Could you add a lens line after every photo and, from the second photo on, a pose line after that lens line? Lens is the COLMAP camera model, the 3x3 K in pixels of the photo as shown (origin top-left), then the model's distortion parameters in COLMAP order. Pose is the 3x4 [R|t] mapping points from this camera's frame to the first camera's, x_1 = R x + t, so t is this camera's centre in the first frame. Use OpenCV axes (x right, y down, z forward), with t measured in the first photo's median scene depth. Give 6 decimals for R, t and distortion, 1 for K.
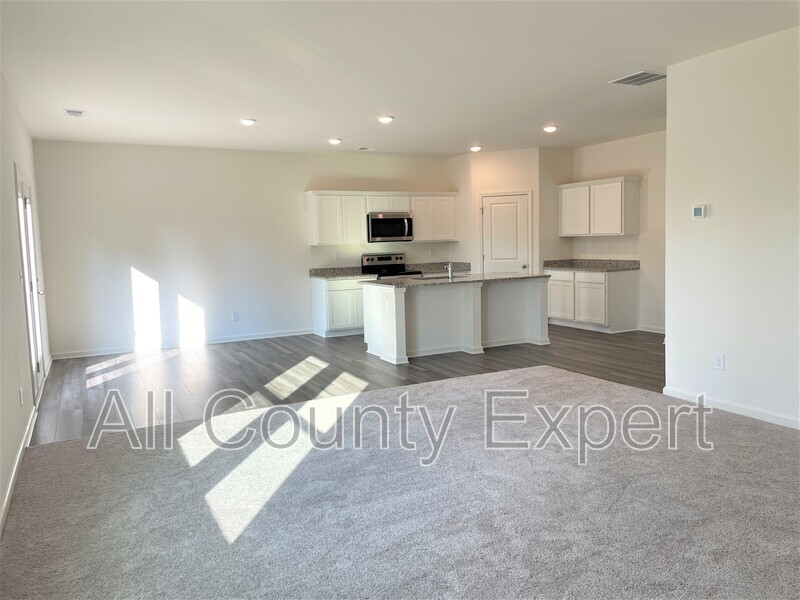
lens RADIAL K [[606.8, 0, 400.0], [0, 606.8, 300.0], [0, 0, 1]] dist [0.113802, -0.158249]
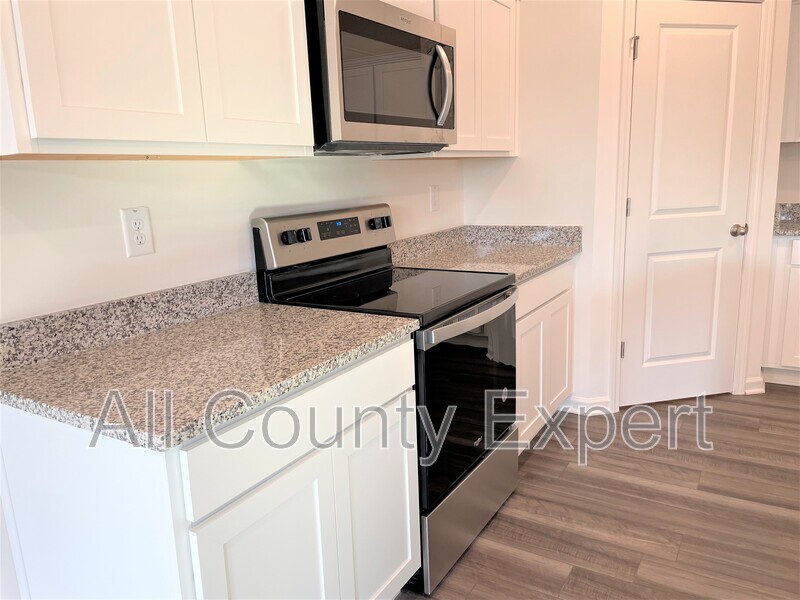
lens RADIAL K [[606.8, 0, 400.0], [0, 606.8, 300.0], [0, 0, 1]] dist [0.113802, -0.158249]
pose [[0.853157, -0.108867, 0.510168, -0.128080], [0.064084, 0.992446, 0.104615, -0.064414], [-0.517703, -0.056559, 0.853689, 0.799761]]
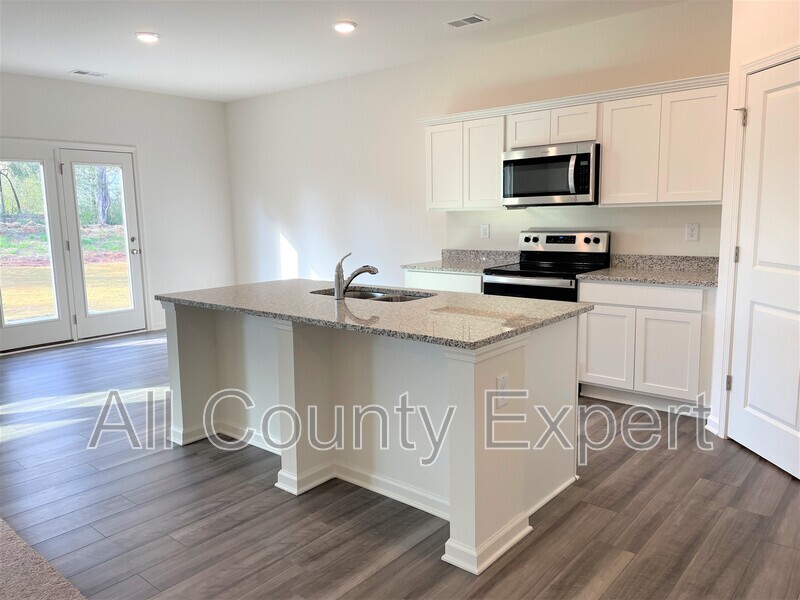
lens RADIAL K [[606.8, 0, 400.0], [0, 606.8, 300.0], [0, 0, 1]] dist [0.113802, -0.158249]
pose [[0.378666, 0.157848, -0.911974, 0.393660], [-0.083659, 0.987153, 0.136124, -0.077355], [0.921745, 0.024749, 0.387007, 0.696150]]
